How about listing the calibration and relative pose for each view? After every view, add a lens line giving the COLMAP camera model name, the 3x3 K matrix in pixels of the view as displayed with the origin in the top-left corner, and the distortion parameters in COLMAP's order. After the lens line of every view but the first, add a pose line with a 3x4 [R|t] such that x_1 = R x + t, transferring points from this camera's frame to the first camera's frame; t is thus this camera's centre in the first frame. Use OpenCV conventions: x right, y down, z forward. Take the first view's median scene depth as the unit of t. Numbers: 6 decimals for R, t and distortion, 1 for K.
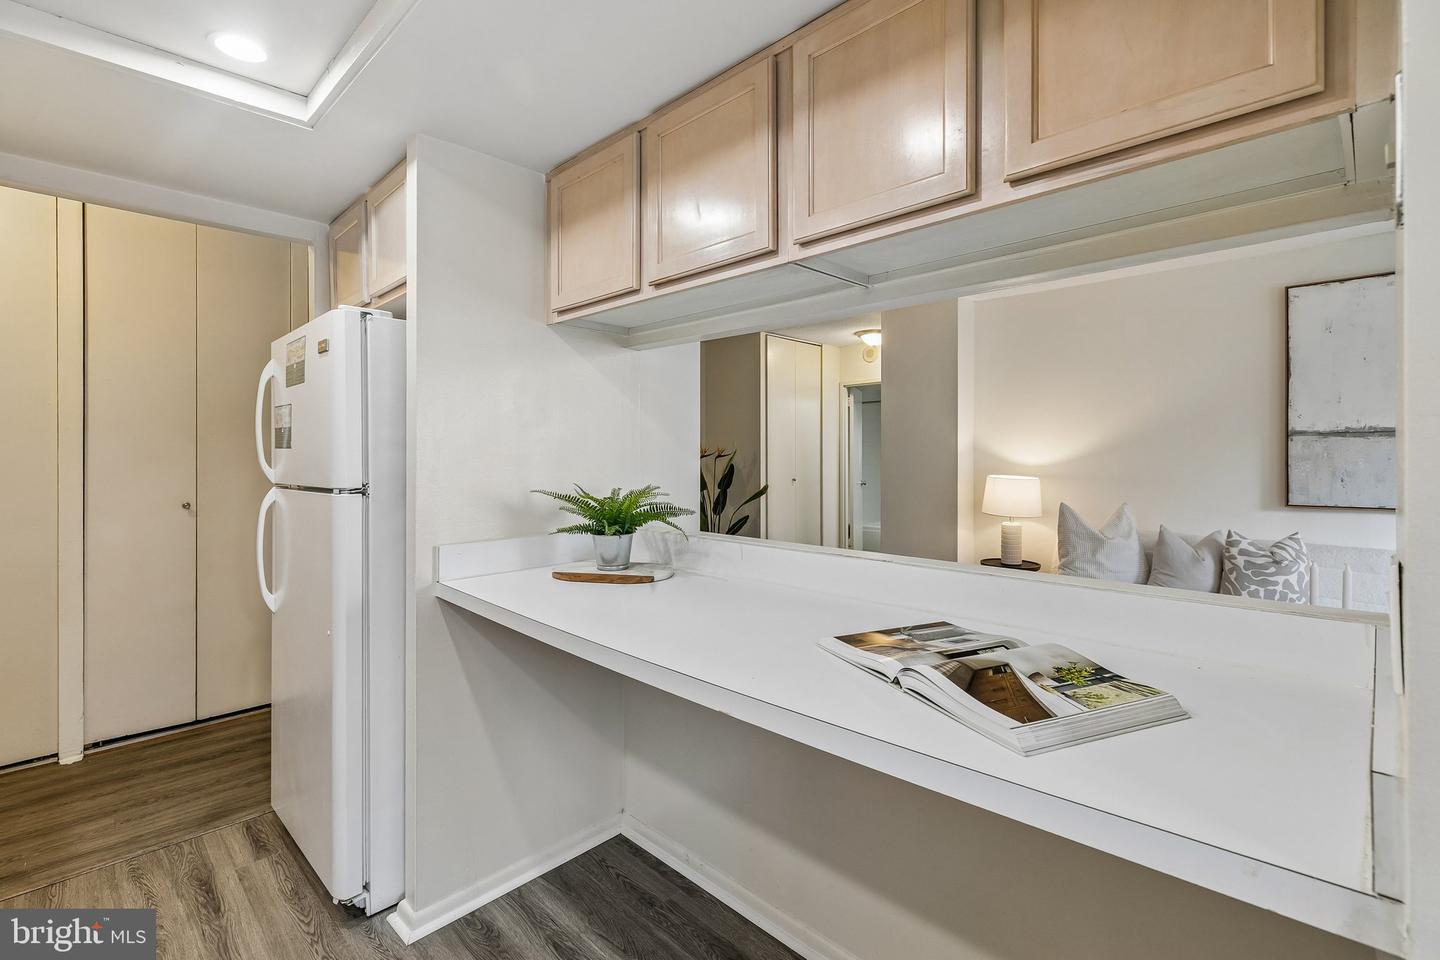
lens RADIAL K [[662.0, 0, 721.8], [0, 662.0, 465.2], [0, 0, 1]] dist [-0.004825, -0.000349]
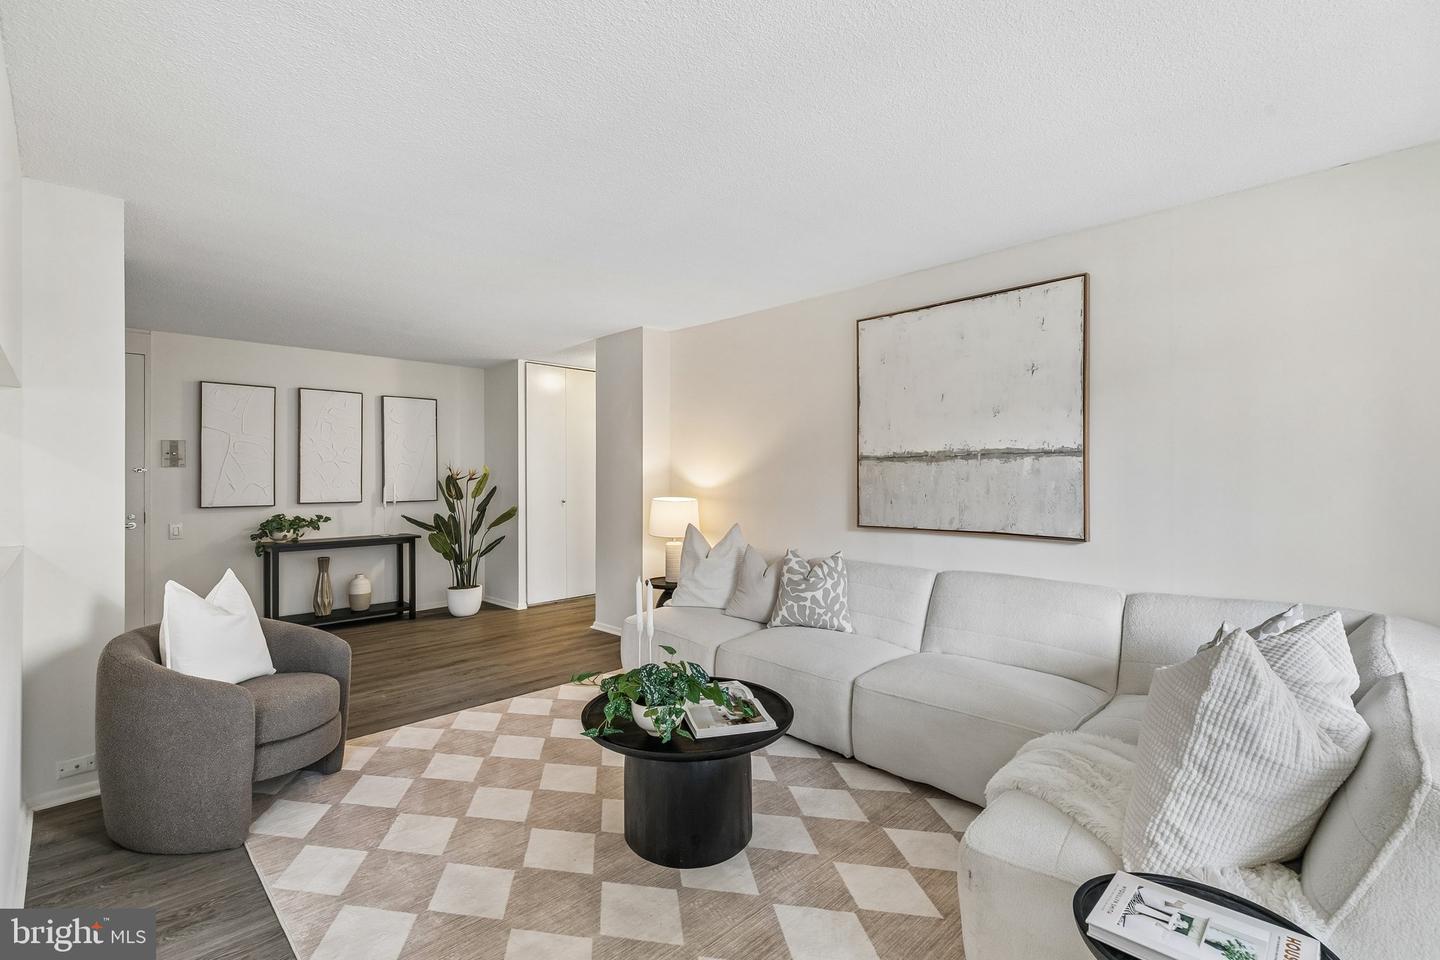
lens RADIAL K [[662.0, 0, 718.2], [0, 662.0, 483.6], [0, 0, 1]] dist [-0.004825, -0.000349]
pose [[0.999860, 0.001171, 0.016720, 0.655326], [-0.001061, 0.999978, -0.006534, -0.000084], [-0.016728, 0.006516, 0.999839, -0.064120]]
